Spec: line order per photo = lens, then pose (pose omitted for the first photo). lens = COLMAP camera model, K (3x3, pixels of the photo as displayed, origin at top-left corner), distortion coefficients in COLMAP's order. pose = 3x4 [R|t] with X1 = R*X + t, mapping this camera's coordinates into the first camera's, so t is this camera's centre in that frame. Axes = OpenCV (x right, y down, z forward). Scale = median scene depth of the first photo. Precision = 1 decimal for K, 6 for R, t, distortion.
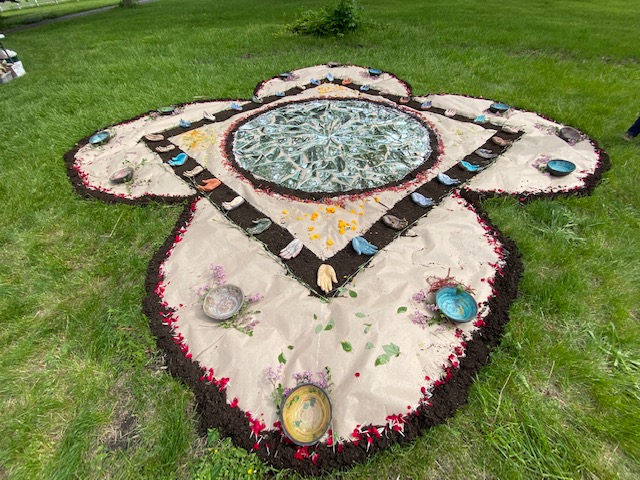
lens RADIAL K [[260.0, 0, 319.2], [0, 260.0, 239.6], [0, 0, 1]] dist [0.010329, -0.014094]
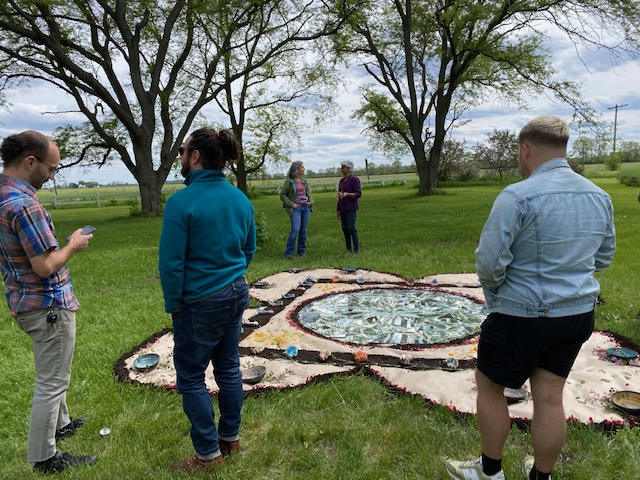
lens RADIAL K [[492.5, 0, 323.2], [0, 492.5, 238.8], [0, 0, 1]] dist [0.022341, -0.025407]
pose [[0.864876, -0.070542, 0.497004, -1.418333], [0.375874, 0.747251, -0.548027, 0.411442], [-0.332728, 0.660787, 0.672795, -0.469120]]
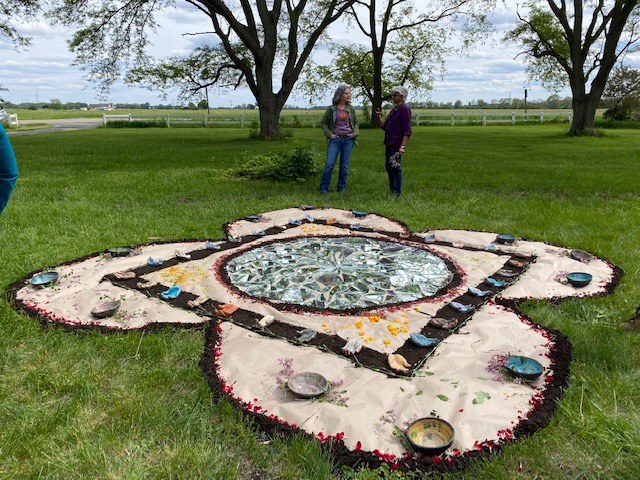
lens RADIAL K [[492.5, 0, 320.7], [0, 492.5, 241.1], [0, 0, 1]] dist [0.022341, -0.025407]
pose [[0.981131, -0.019379, 0.192372, -0.423858], [0.117274, 0.850688, -0.512422, 0.468051], [-0.153719, 0.525314, 0.836909, -0.532214]]
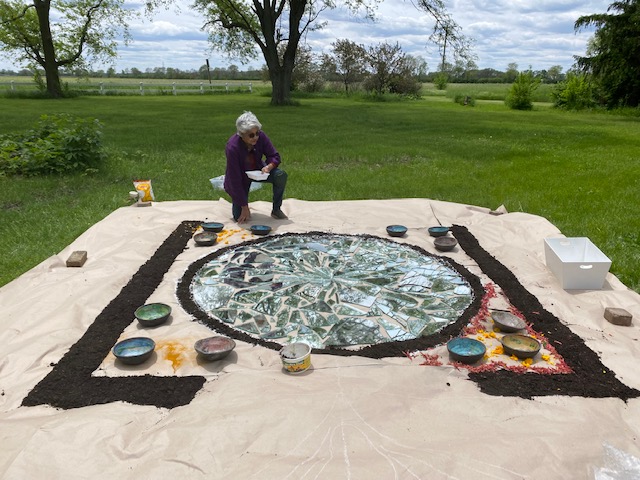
lens RADIAL K [[492.5, 0, 324.8], [0, 492.5, 233.2], [0, 0, 1]] dist [0.022341, -0.025407]
pose [[0.658538, -0.181482, 0.730337, -1.162124], [0.519093, 0.812194, -0.266239, -0.201798], [-0.544858, 0.554441, 0.629067, 0.146745]]
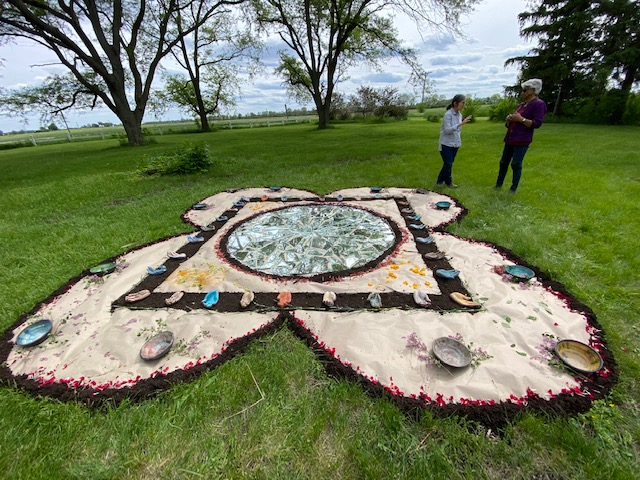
lens RADIAL K [[260.0, 0, 321.2], [0, 260.0, 239.4], [0, 0, 1]] dist [0.010329, -0.014094]
pose [[0.743724, -0.291591, 0.601539, -0.825130], [0.499925, 0.839995, -0.210911, -0.127574], [-0.443789, 0.457584, 0.770498, 0.117621]]
